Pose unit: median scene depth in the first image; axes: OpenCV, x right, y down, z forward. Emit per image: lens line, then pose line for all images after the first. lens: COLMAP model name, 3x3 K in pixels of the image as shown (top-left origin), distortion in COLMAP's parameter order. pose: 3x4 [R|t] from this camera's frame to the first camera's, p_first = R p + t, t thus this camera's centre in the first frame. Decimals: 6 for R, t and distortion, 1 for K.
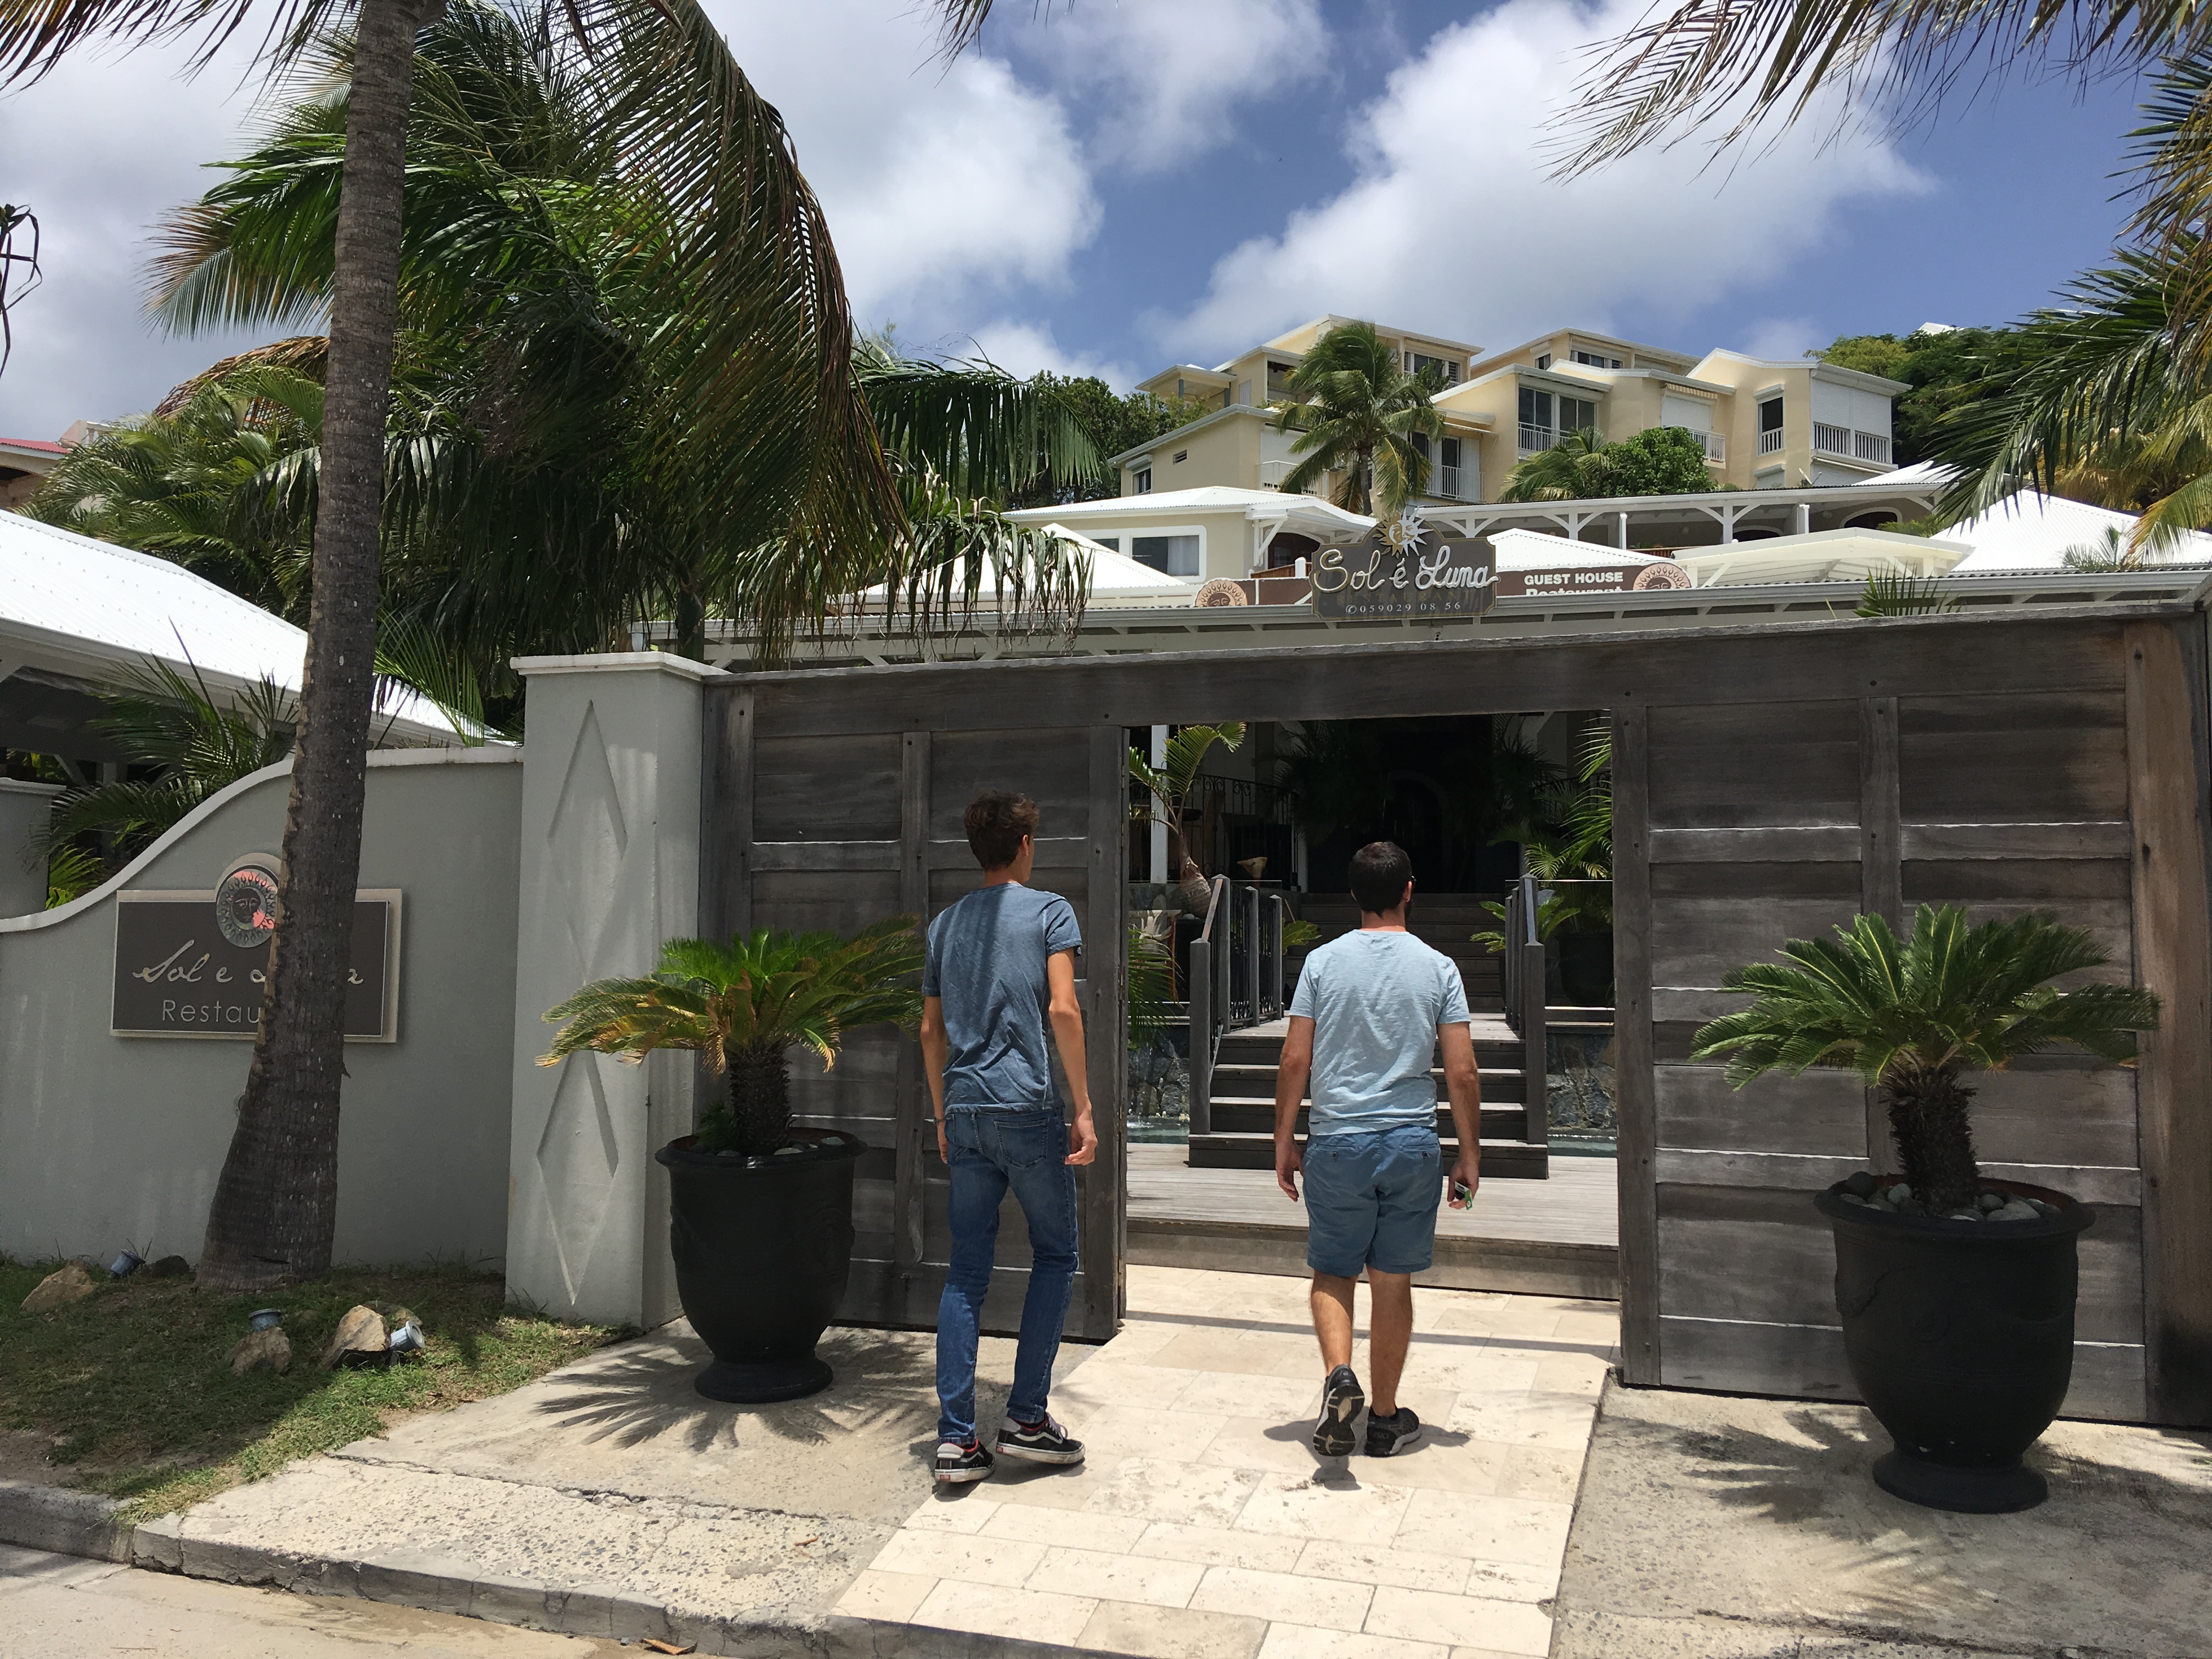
lens RADIAL K [[1681.0, 0, 1106.0], [0, 1681.0, 829.5], [0, 0, 1]] dist [0.003377, -0.004385]
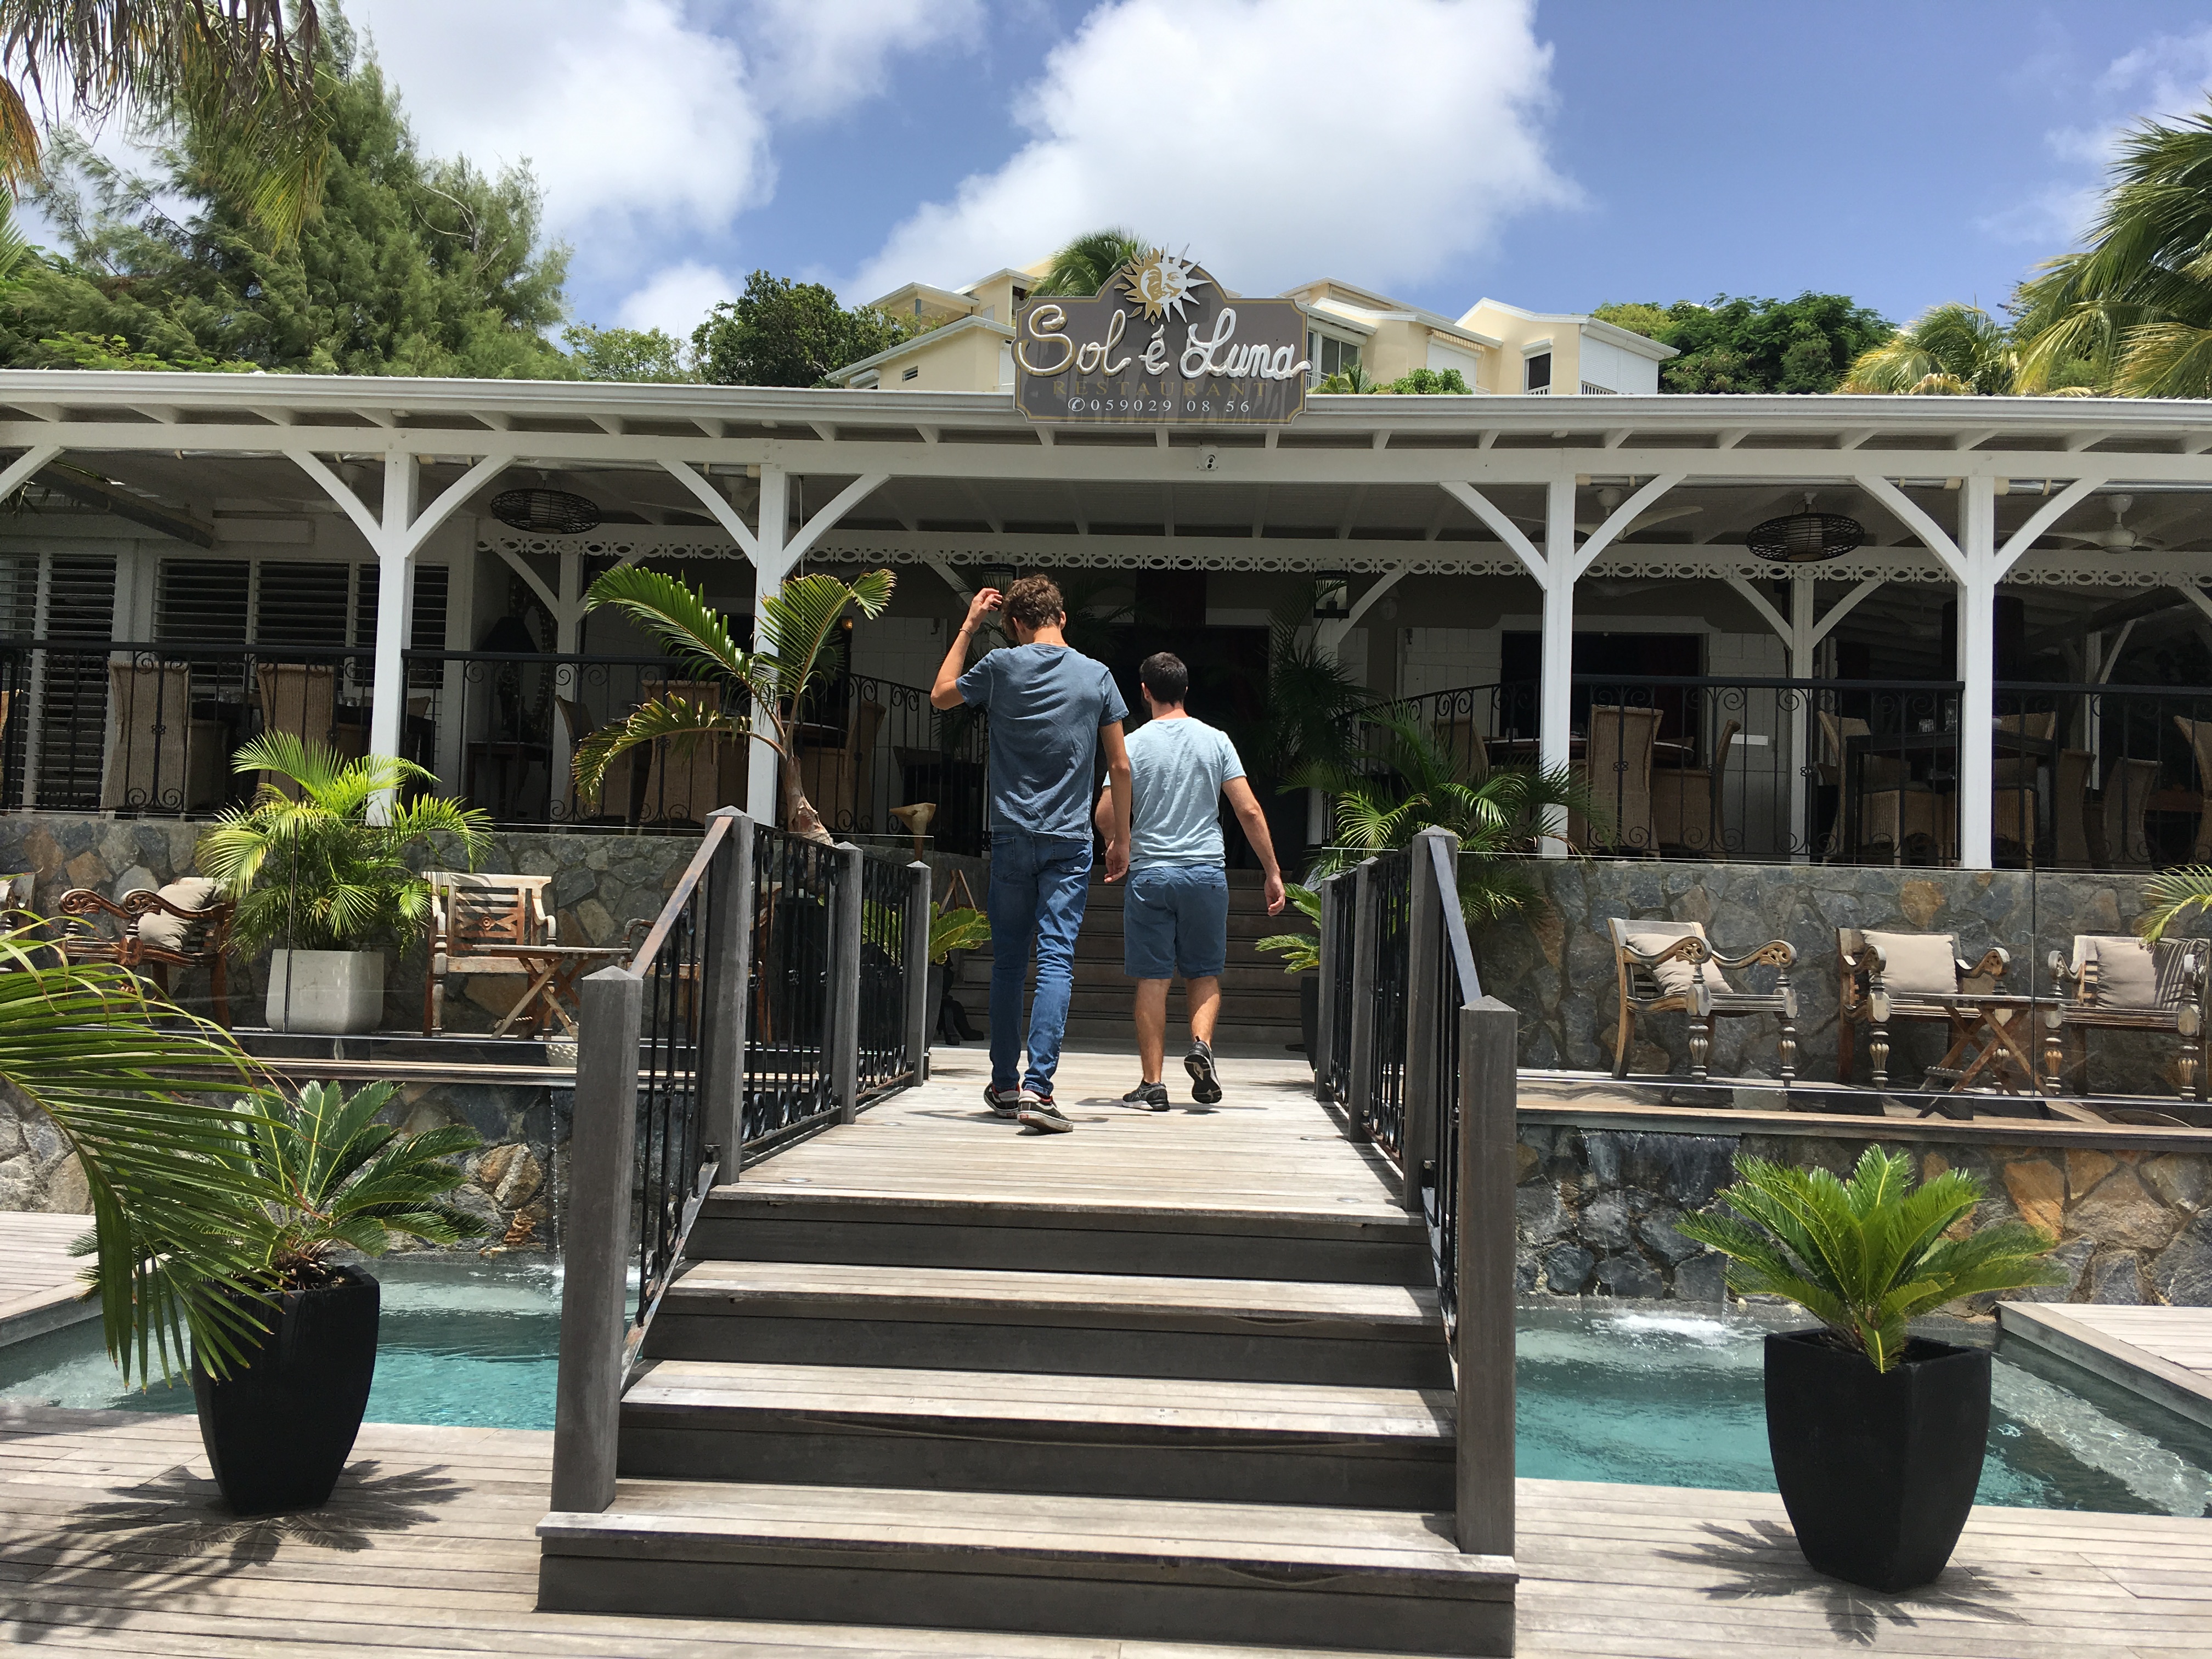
lens RADIAL K [[1681.0, 0, 1106.0], [0, 1681.0, 829.5], [0, 0, 1]] dist [0.003377, -0.004385]
pose [[0.987328, 0.031736, 0.155487, 0.063187], [-0.034666, 0.999268, 0.016166, 0.014416], [-0.154860, -0.021351, 0.987706, 0.370716]]
